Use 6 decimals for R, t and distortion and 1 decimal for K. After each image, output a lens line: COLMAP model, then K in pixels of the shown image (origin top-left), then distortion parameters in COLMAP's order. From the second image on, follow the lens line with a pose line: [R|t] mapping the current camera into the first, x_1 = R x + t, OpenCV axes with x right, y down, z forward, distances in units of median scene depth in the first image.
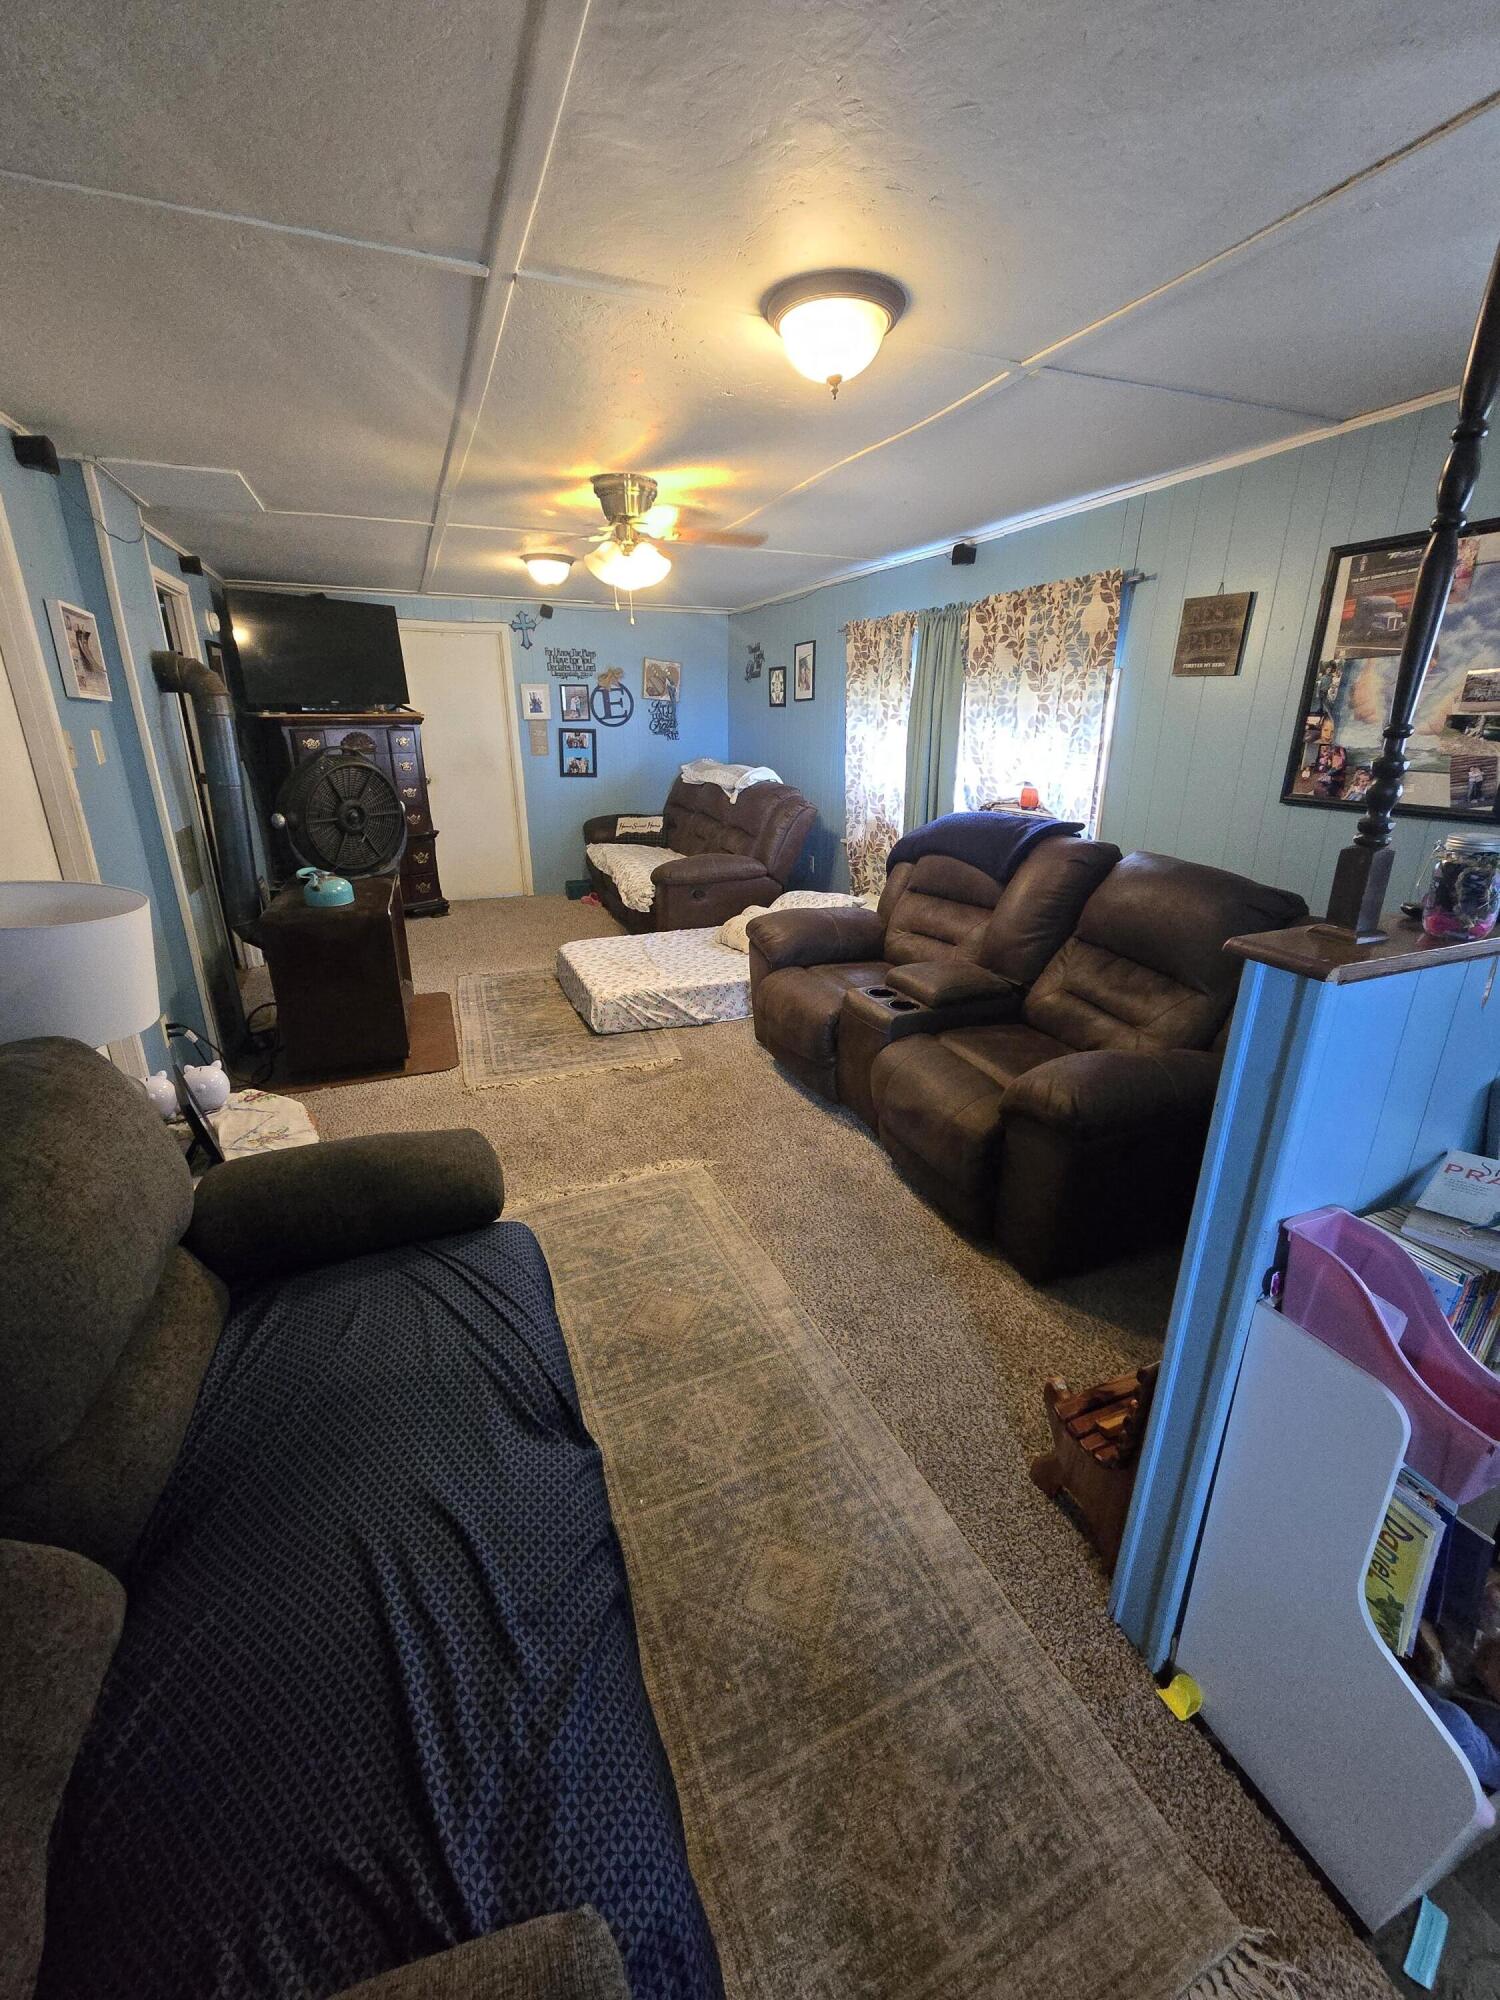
lens RADIAL K [[809.7, 0, 749.6], [0, 809.7, 992.5], [0, 0, 1]] dist [-0.002697, -0.000209]
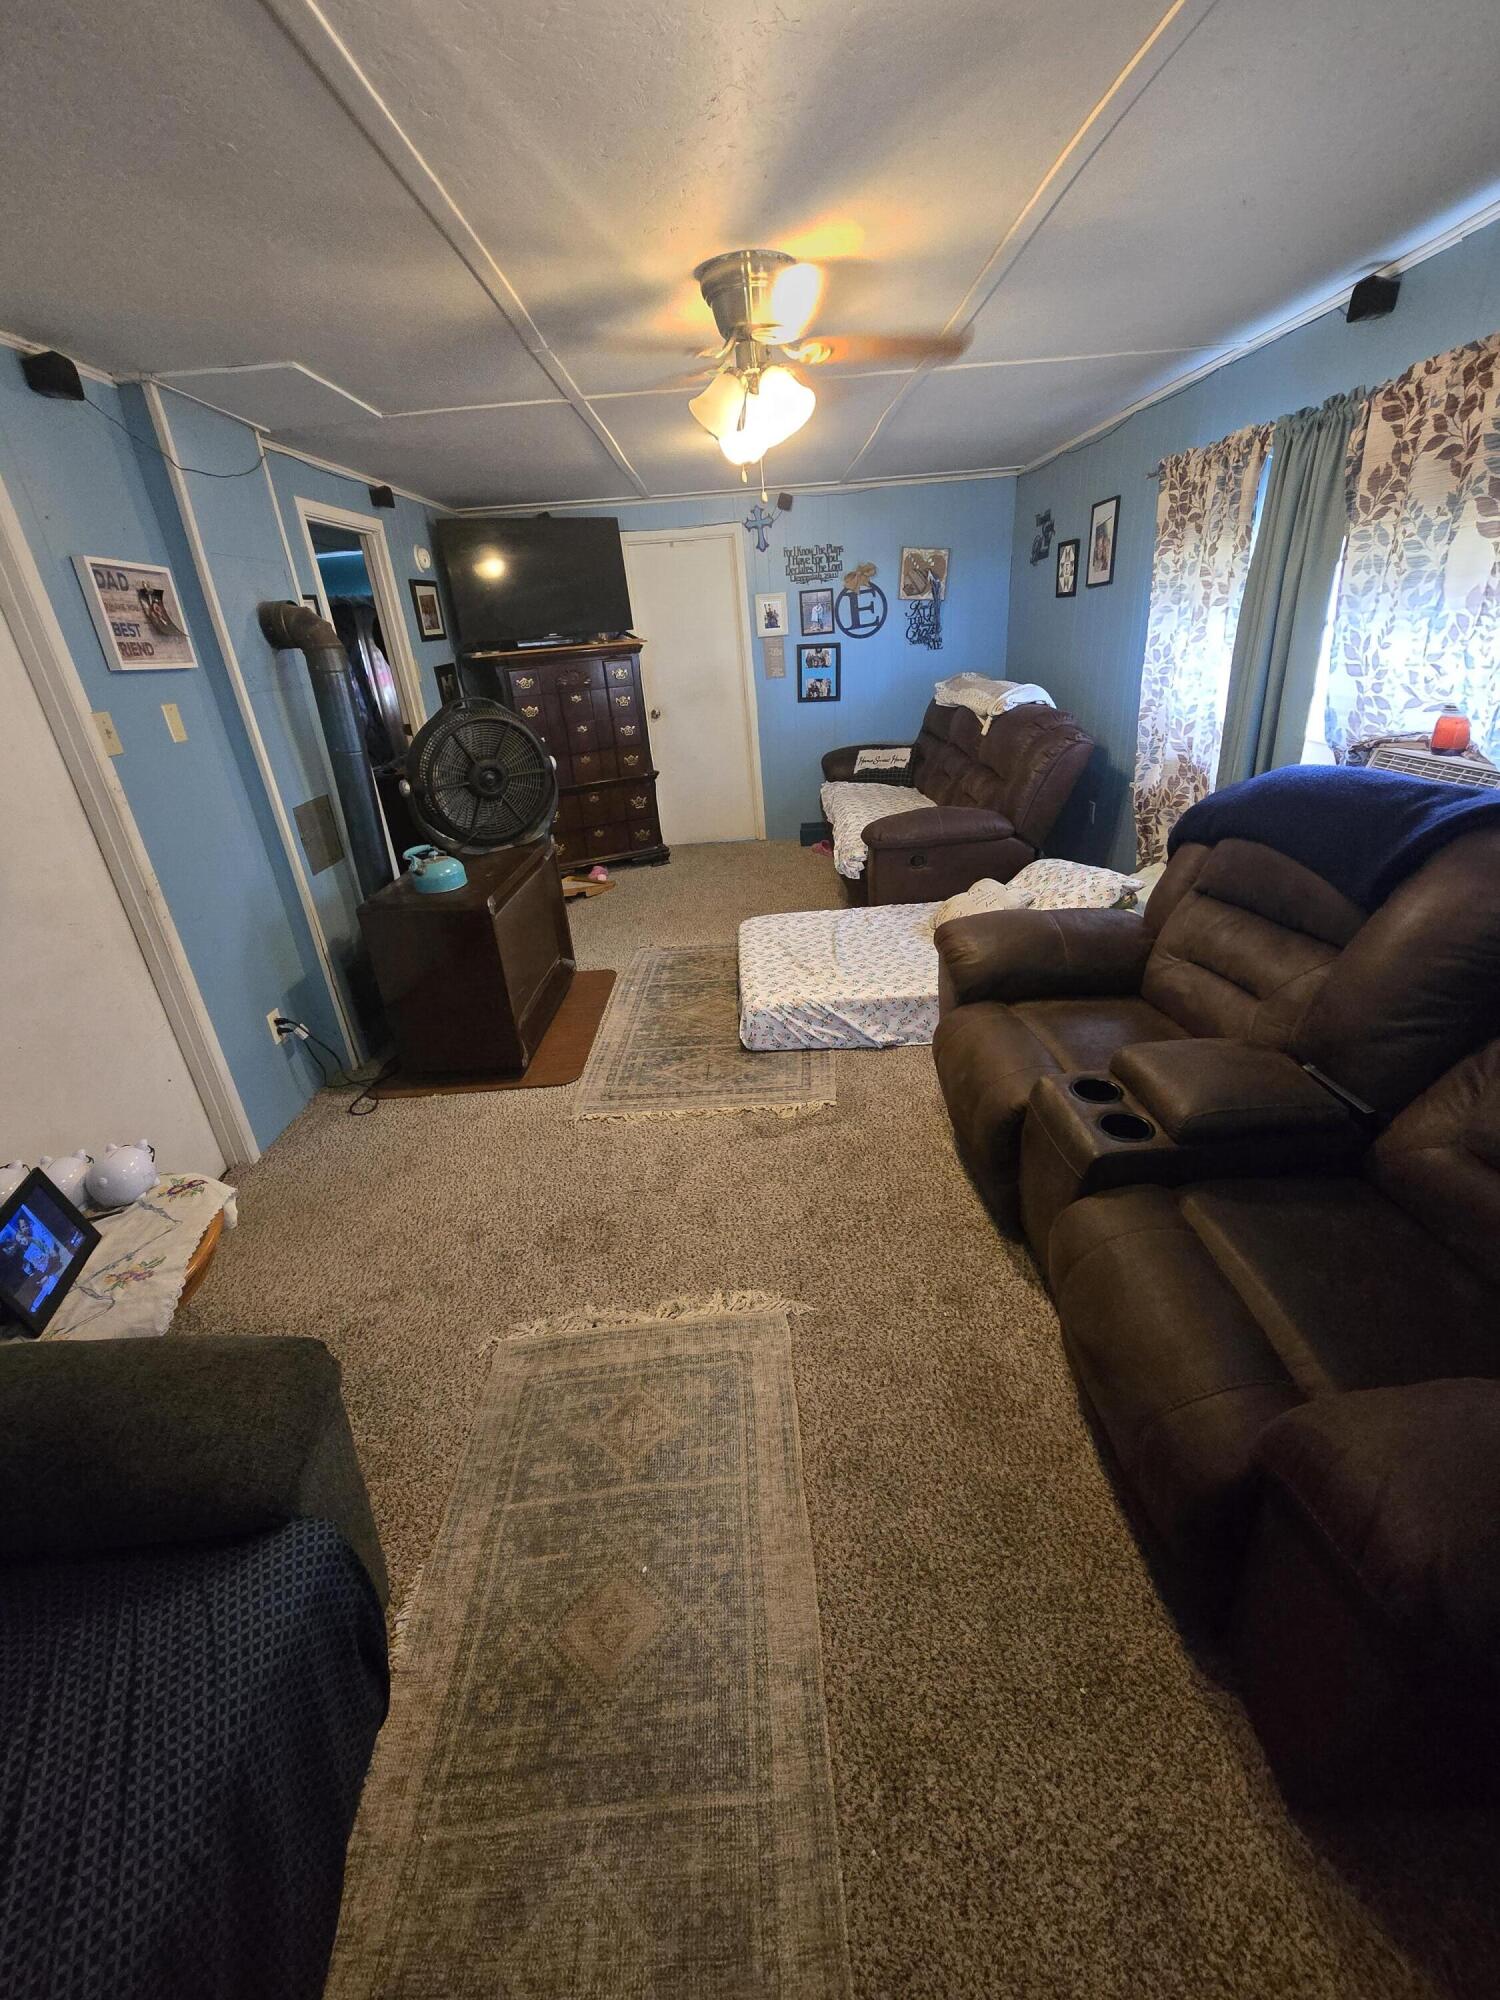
lens RADIAL K [[809.7, 0, 755.9], [0, 809.7, 997.2], [0, 0, 1]] dist [-0.002697, -0.000209]
pose [[0.932327, 0.084660, -0.351567, 0.097717], [-0.044942, 0.991798, 0.119651, -0.096632], [0.358813, -0.095754, 0.928485, 0.258631]]
